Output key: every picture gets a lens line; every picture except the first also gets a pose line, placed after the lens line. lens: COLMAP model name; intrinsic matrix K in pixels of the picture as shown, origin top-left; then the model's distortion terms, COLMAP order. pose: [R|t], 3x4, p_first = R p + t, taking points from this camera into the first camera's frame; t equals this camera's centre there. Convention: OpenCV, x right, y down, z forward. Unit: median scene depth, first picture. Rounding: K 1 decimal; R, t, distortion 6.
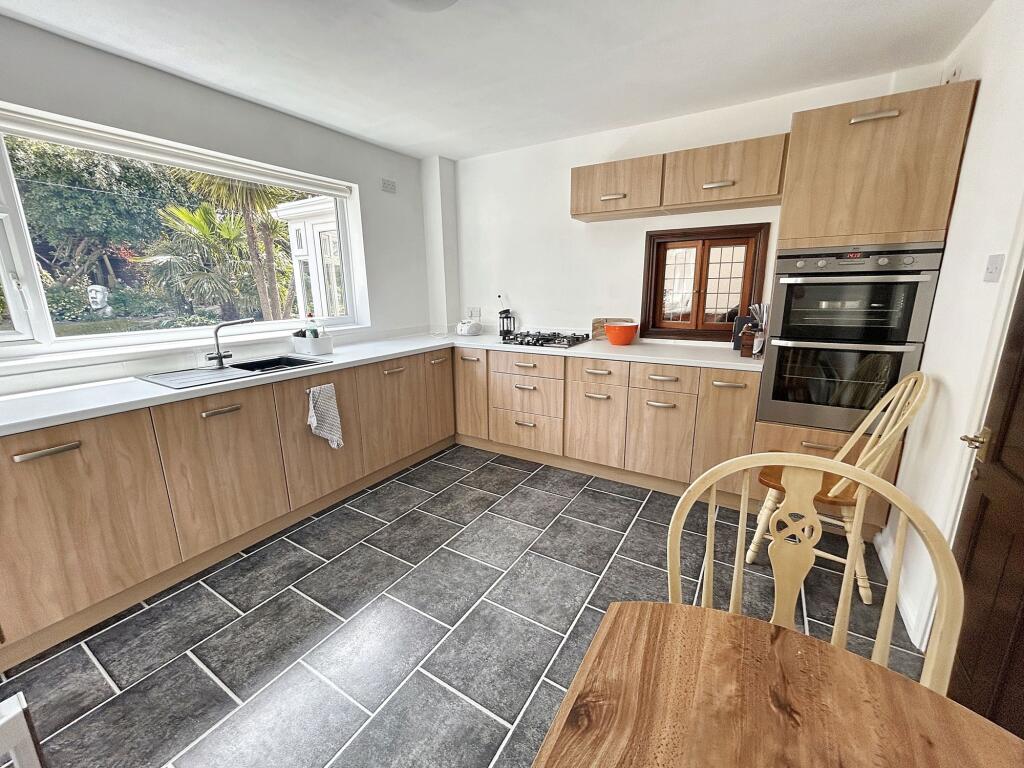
lens RADIAL K [[414.7, 0, 508.4], [0, 414.7, 382.7], [0, 0, 1]] dist [-0.006684, 0.000415]
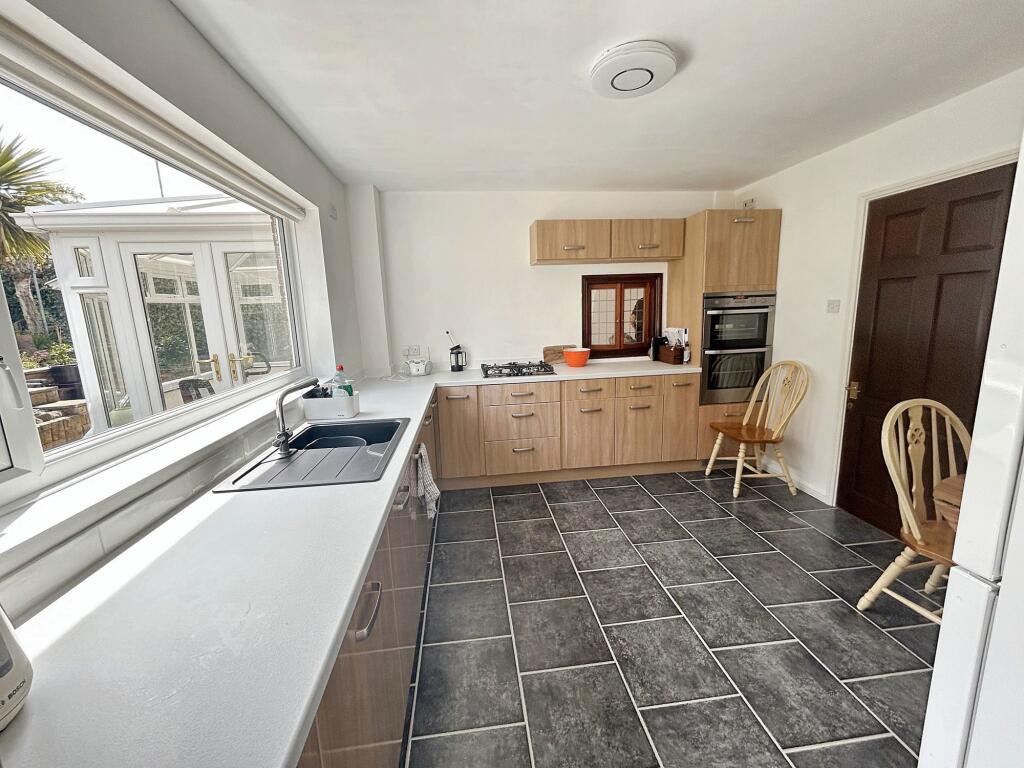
lens RADIAL K [[414.7, 0, 509.5], [0, 414.7, 382.5], [0, 0, 1]] dist [-0.006684, 0.000415]
pose [[0.787643, -0.124975, 0.603324, -0.677827], [0.165938, 0.986058, -0.012376, -0.070070], [-0.593366, 0.109863, 0.797400, 0.174789]]
